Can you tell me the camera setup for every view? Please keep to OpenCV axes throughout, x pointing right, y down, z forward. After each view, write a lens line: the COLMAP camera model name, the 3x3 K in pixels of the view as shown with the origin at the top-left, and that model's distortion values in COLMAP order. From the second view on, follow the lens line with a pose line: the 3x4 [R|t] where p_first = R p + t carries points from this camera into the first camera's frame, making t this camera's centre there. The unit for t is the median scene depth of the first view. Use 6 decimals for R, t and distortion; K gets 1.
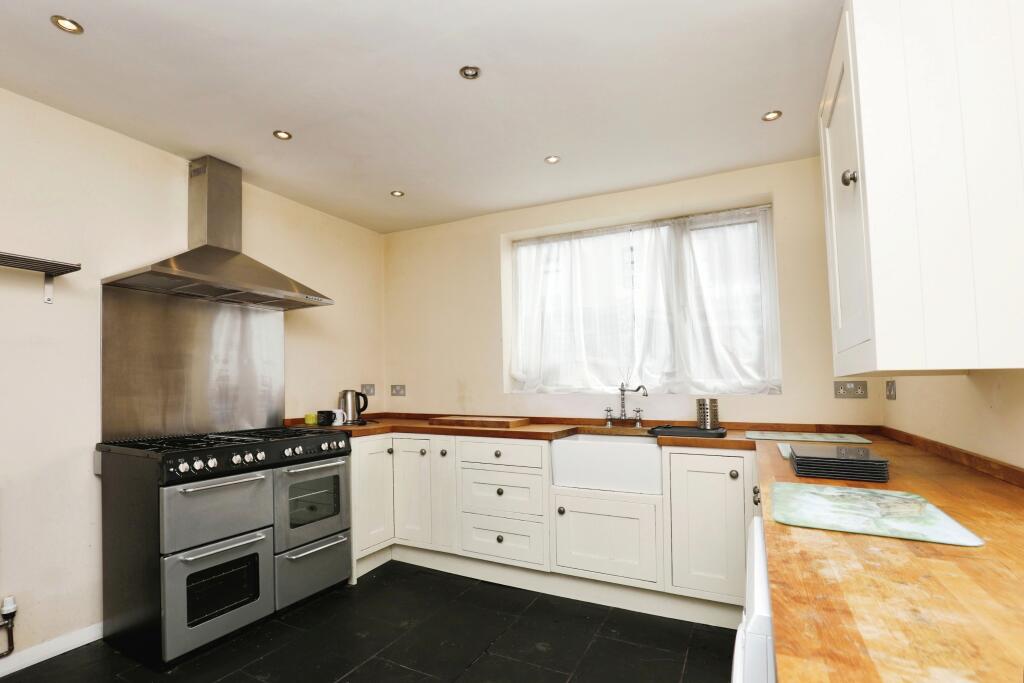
lens RADIAL K [[469.1, 0, 519.8], [0, 469.1, 393.6], [0, 0, 1]] dist [-0.026331, 0.001815]
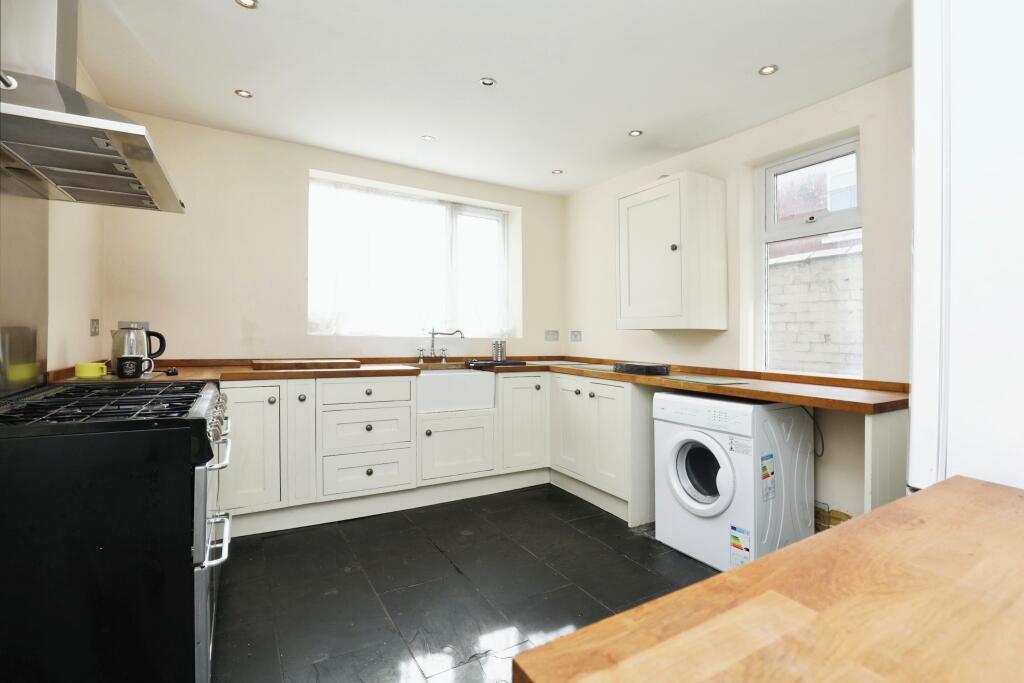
lens RADIAL K [[469.1, 0, 514.2], [0, 469.1, 339.2], [0, 0, 1]] dist [-0.026331, 0.001815]
pose [[0.541389, 0.004836, 0.840758, -0.717743], [-0.010619, 0.999943, 0.001086, 0.003825], [-0.840705, -0.009516, 0.541410, 0.144585]]
